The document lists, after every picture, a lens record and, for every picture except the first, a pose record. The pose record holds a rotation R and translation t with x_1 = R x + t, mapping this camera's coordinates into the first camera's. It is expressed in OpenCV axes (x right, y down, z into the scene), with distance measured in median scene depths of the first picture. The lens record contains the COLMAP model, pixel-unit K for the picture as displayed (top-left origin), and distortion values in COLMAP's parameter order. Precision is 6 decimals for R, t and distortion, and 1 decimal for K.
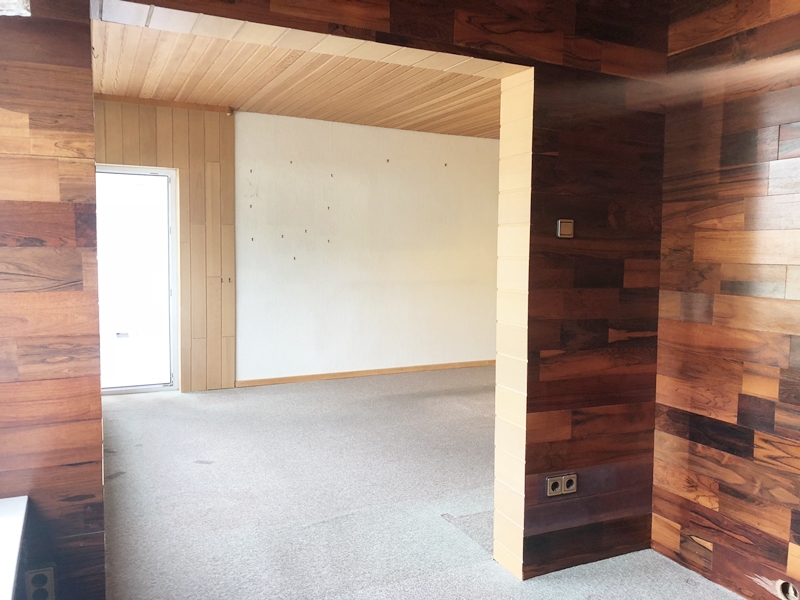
lens RADIAL K [[660.5, 0, 397.3], [0, 660.5, 296.5], [0, 0, 1]] dist [0.013323, -0.010546]
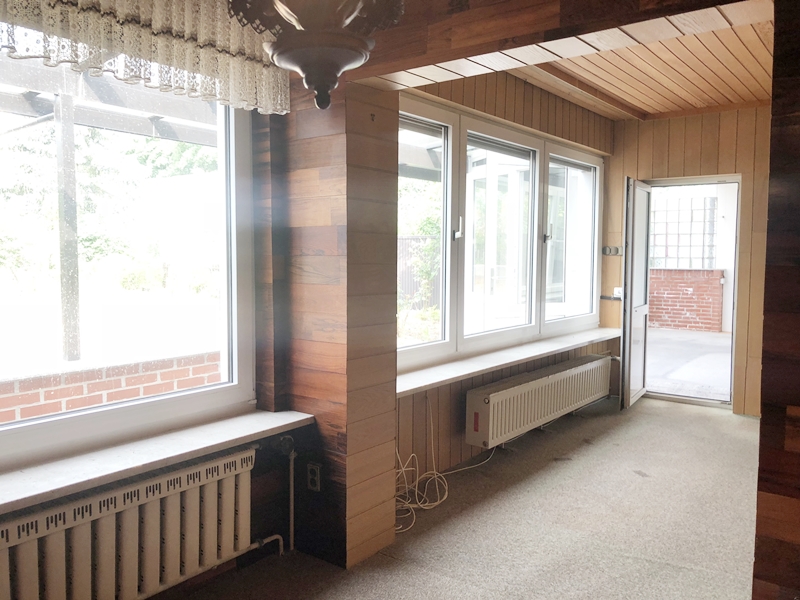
lens RADIAL K [[660.5, 0, 402.2], [0, 660.5, 294.4], [0, 0, 1]] dist [0.013323, -0.010546]
pose [[0.452379, 0.046768, -0.890599, 0.500416], [-0.066848, 0.997593, 0.018432, -0.013936], [0.889317, 0.051196, 0.454416, 0.263001]]
